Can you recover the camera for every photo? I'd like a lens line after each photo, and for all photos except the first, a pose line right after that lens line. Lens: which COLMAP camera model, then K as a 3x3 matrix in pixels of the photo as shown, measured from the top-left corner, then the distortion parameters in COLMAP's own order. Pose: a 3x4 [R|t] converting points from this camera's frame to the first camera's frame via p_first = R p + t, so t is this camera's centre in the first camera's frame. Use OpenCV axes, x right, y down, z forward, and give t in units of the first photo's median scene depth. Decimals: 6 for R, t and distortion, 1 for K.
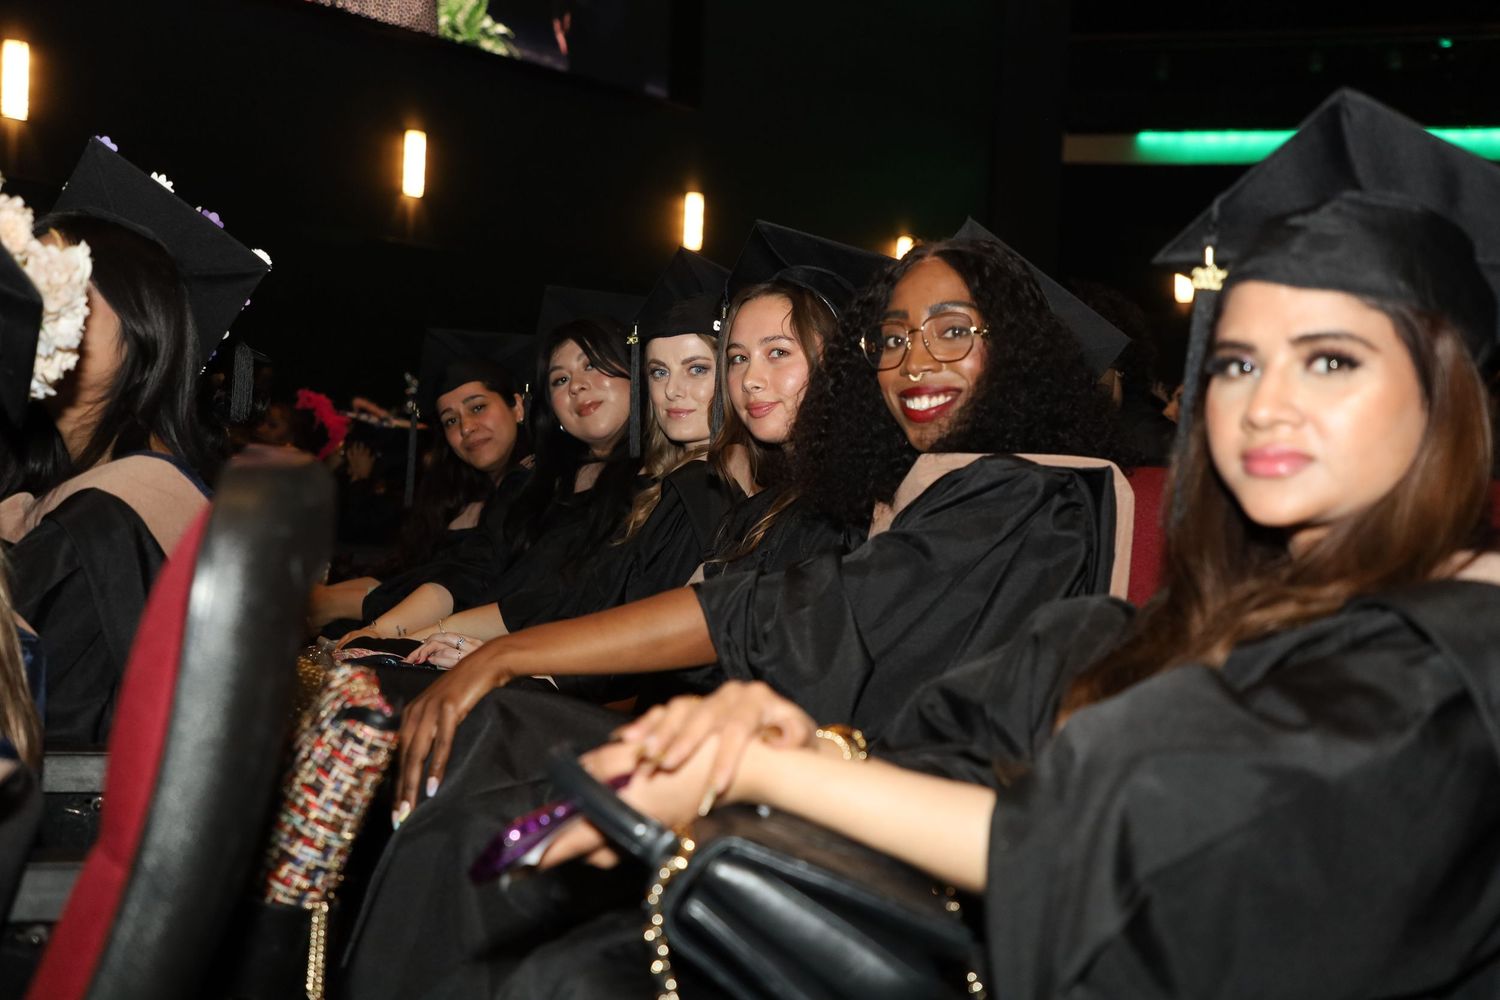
lens RADIAL K [[1637.0, 0, 750.0], [0, 1637.0, 500.0], [0, 0, 1]] dist [-0.026615, 0.001189]
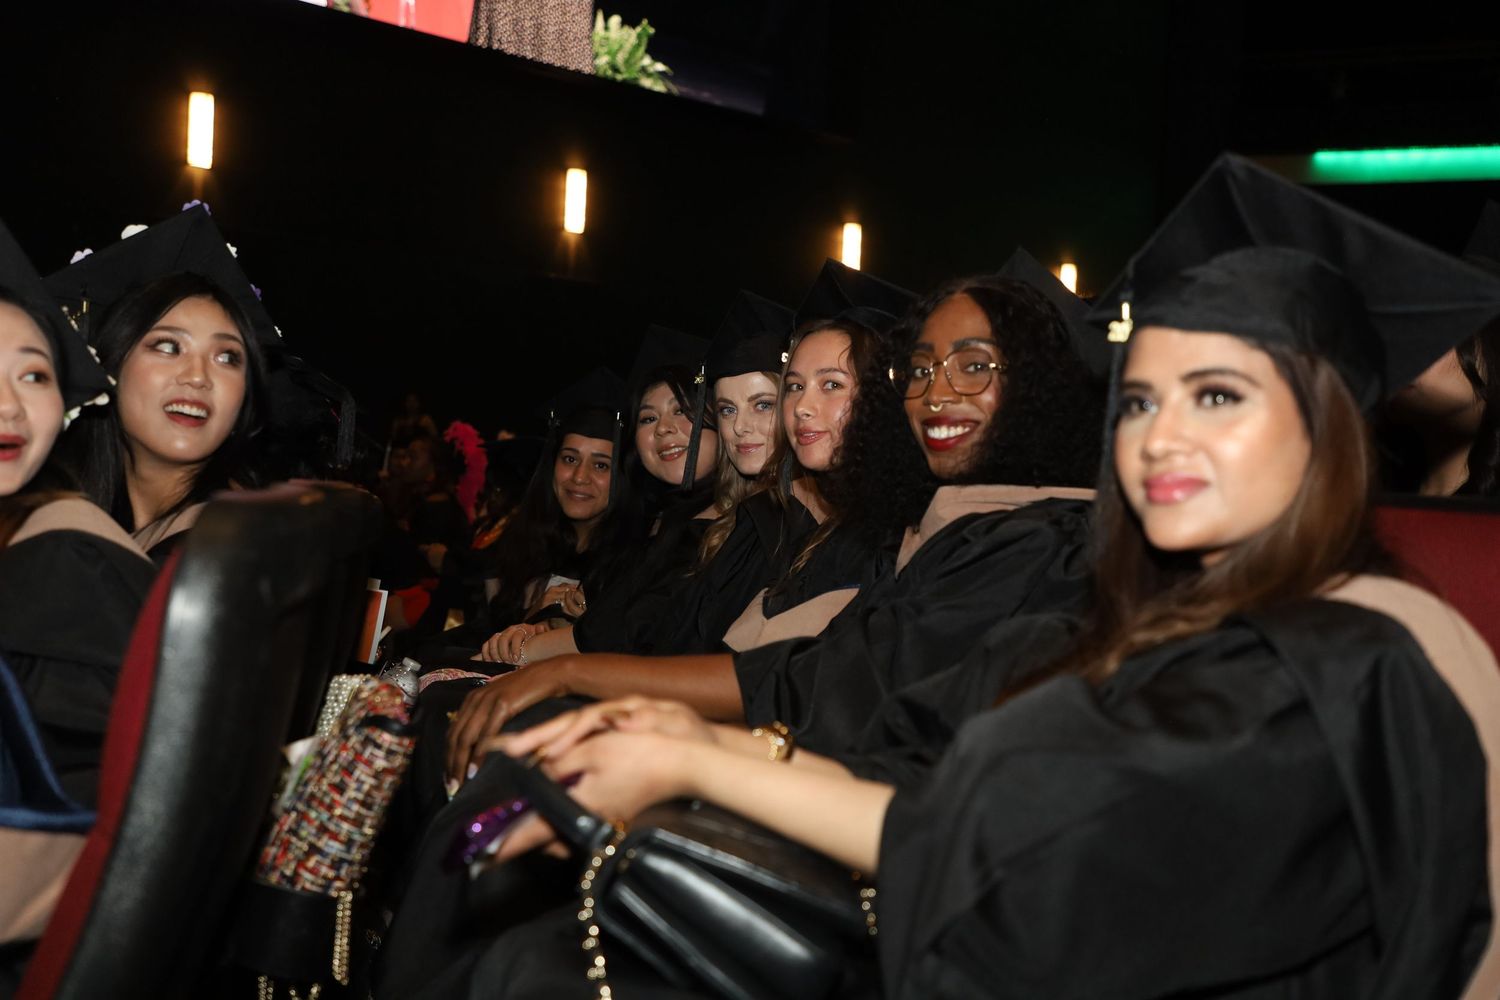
lens RADIAL K [[1637.0, 0, 750.0], [0, 1637.0, 500.0], [0, 0, 1]] dist [-0.026615, 0.001189]
pose [[0.994822, -0.006482, -0.101427, 0.126597], [0.004691, 0.999829, -0.017885, 0.001222], [0.101525, 0.017317, 0.994682, -0.084029]]
